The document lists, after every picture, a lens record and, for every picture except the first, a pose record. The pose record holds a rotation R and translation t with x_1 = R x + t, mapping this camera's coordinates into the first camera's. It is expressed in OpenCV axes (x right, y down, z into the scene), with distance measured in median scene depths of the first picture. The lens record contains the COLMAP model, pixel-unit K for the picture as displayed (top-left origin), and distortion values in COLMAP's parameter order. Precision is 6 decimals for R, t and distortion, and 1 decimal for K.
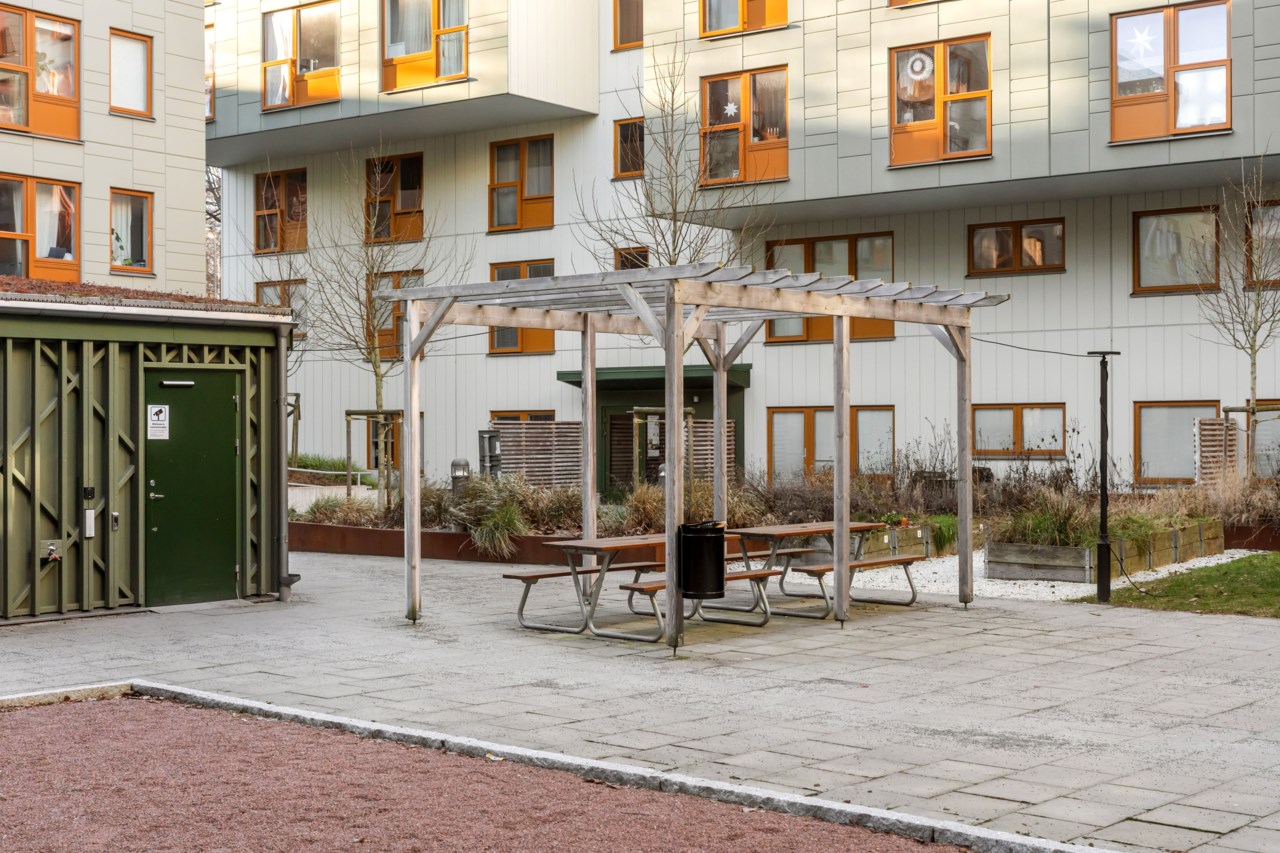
lens RADIAL K [[1717.2, 0, 640.0], [0, 1717.2, 426.5], [0, 0, 1]] dist [-0.008504, -0.075989]
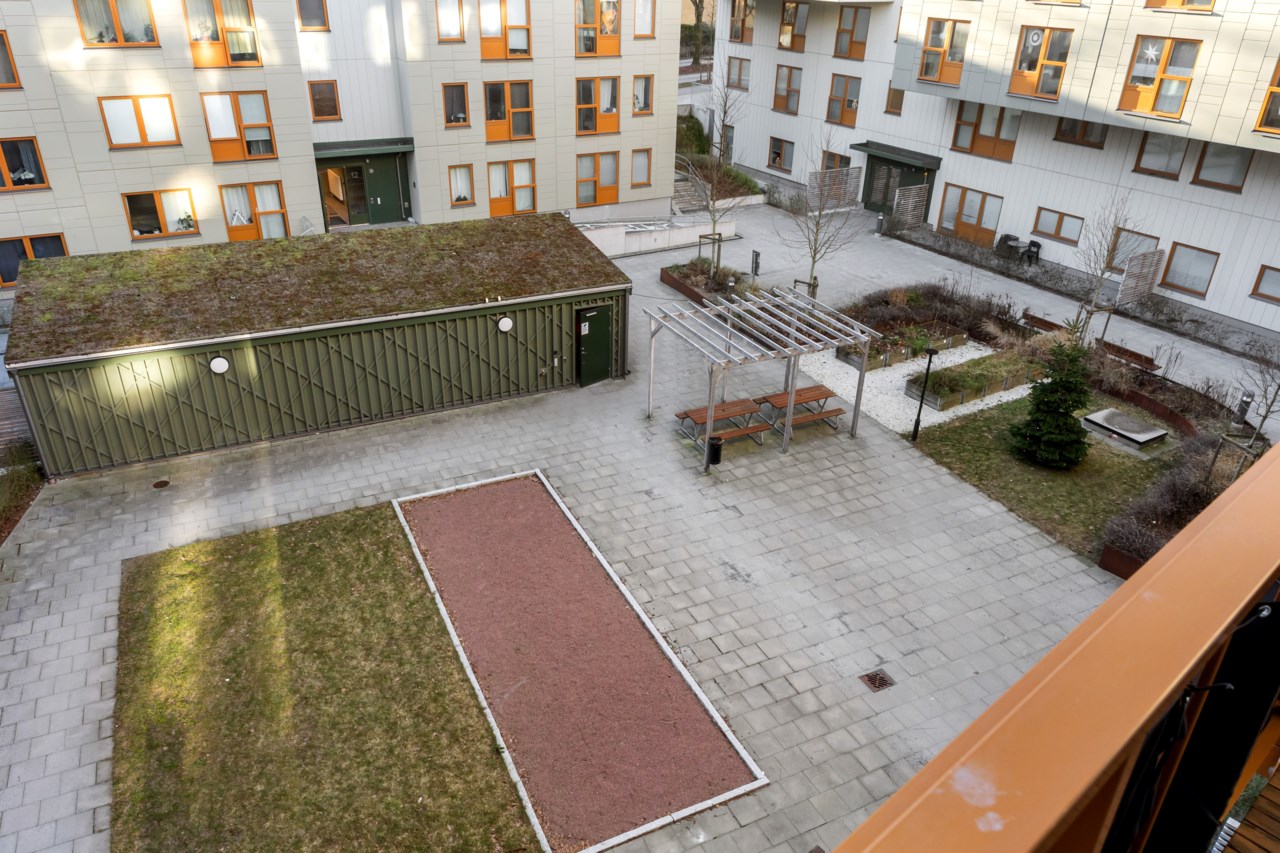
lens RADIAL K [[890.5, 0, 640.0], [0, 890.5, 426.5], [0, 0, 1]] dist [0.001764, 0.000293]
pose [[0.920764, 0.205917, -0.331349, 0.174220], [-0.025995, 0.879847, 0.474545, -0.286259], [0.389254, -0.428331, 0.815484, -0.132479]]
